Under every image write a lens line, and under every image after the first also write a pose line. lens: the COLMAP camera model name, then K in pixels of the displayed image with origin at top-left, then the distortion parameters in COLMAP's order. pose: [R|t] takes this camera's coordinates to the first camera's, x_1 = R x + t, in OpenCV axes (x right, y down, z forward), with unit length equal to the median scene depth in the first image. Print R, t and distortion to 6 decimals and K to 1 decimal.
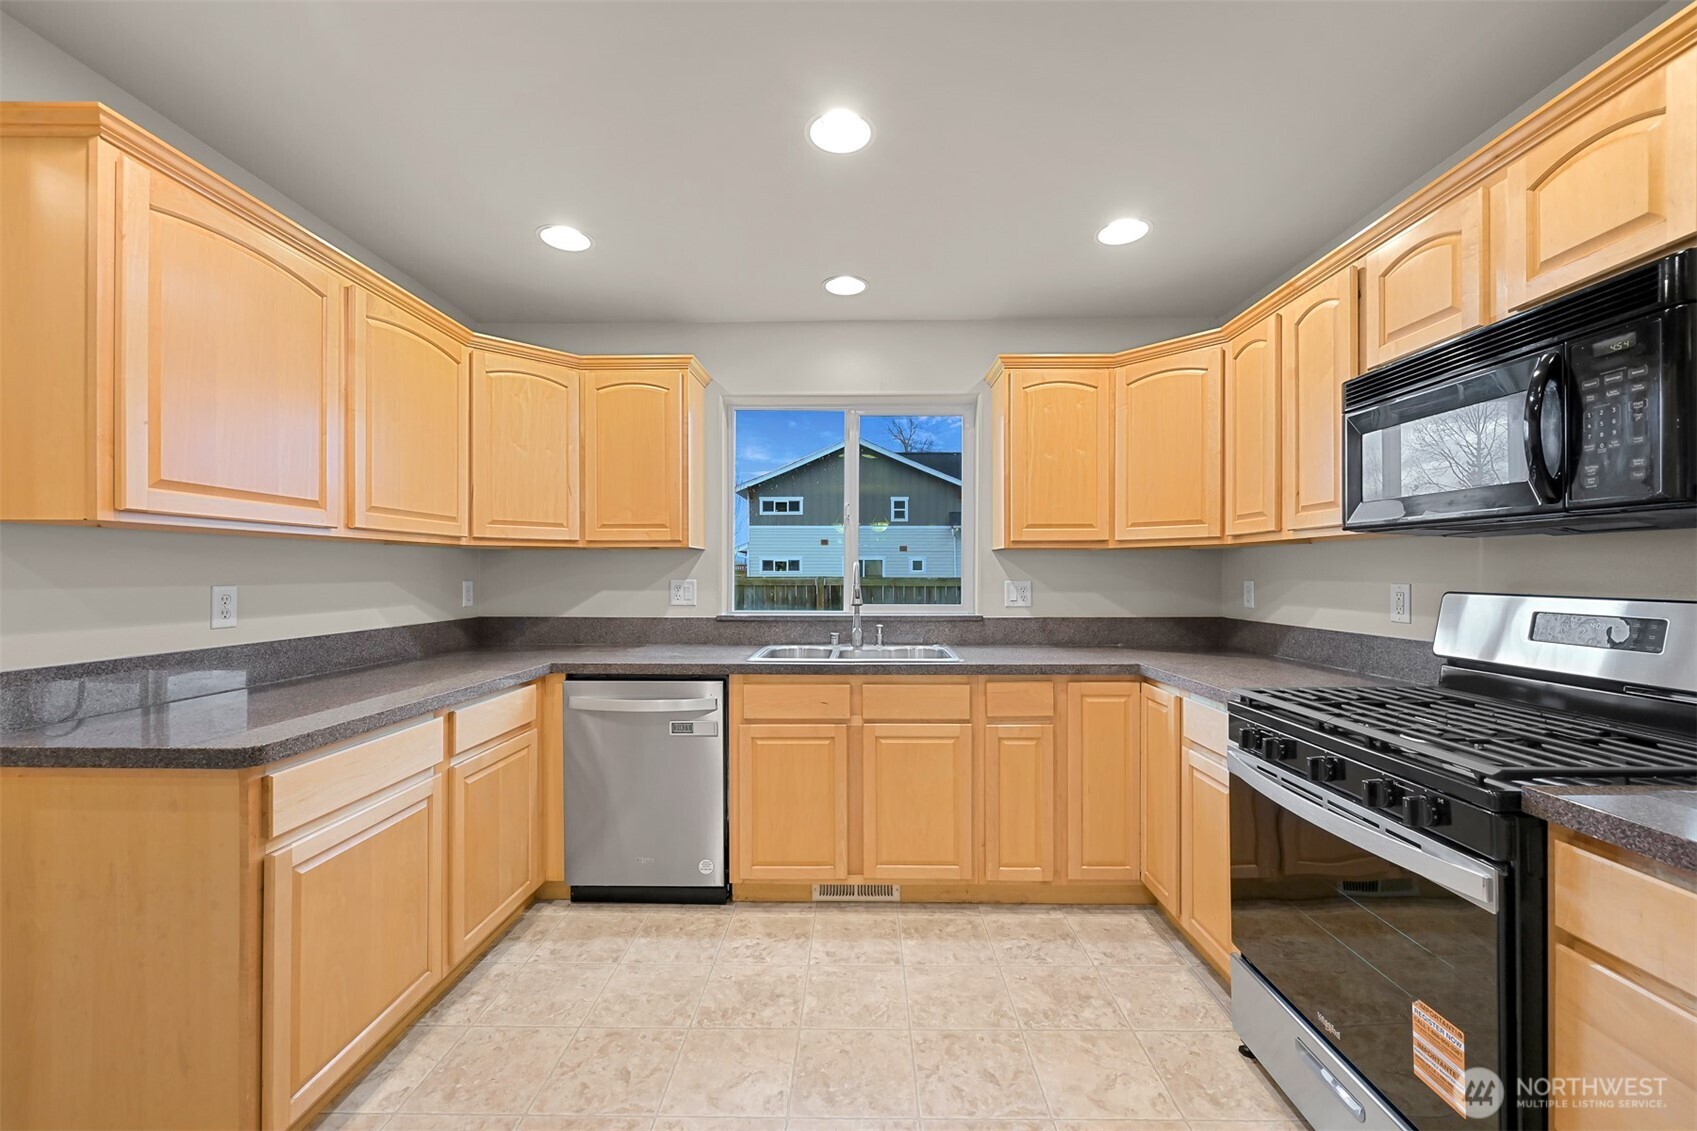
lens RADIAL K [[668.9, 0, 858.9], [0, 668.9, 570.7], [0, 0, 1]] dist [-0.000405, -0.000121]
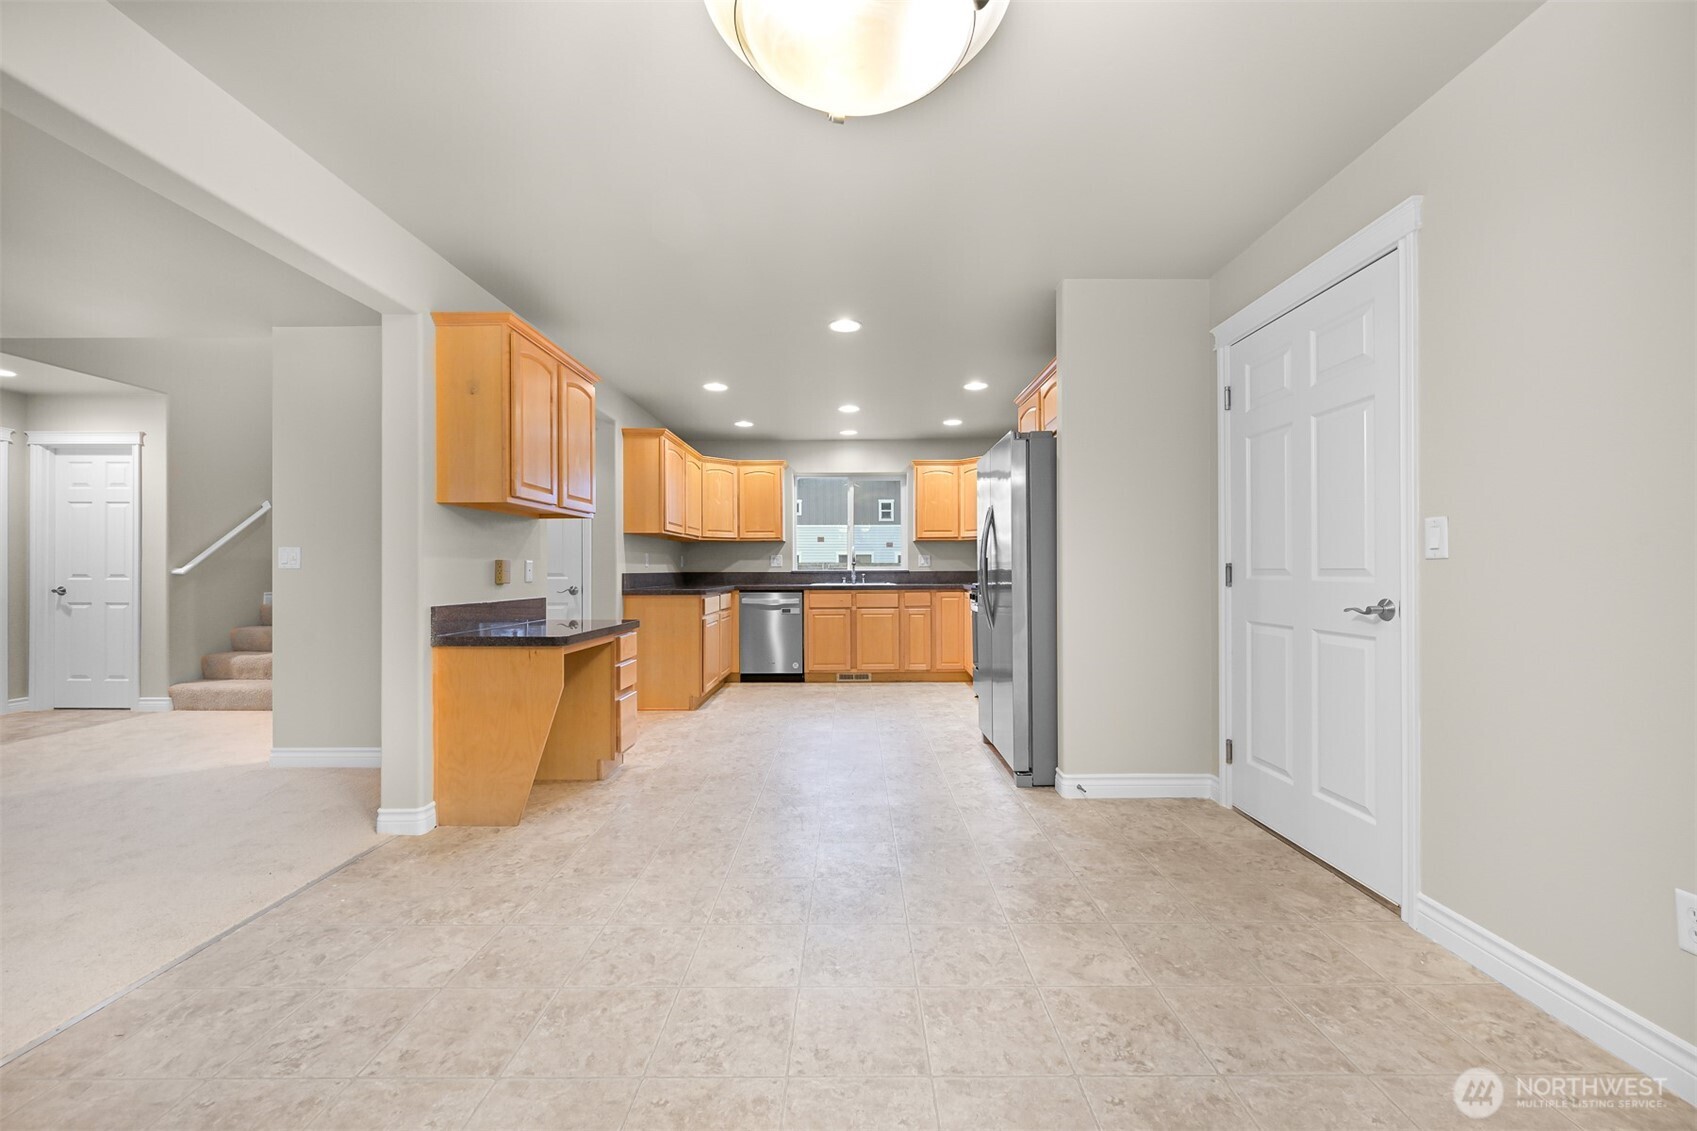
lens RADIAL K [[662.2, 0, 855.3], [0, 662.2, 568.2], [0, 0, 1]] dist [-0.001589, 0.000050]
pose [[0.999959, -0.002359, 0.008789, -0.020698], [0.002357, 0.999997, 0.000243, 0.072373], [-0.008790, -0.000222, 0.999961, -1.544800]]
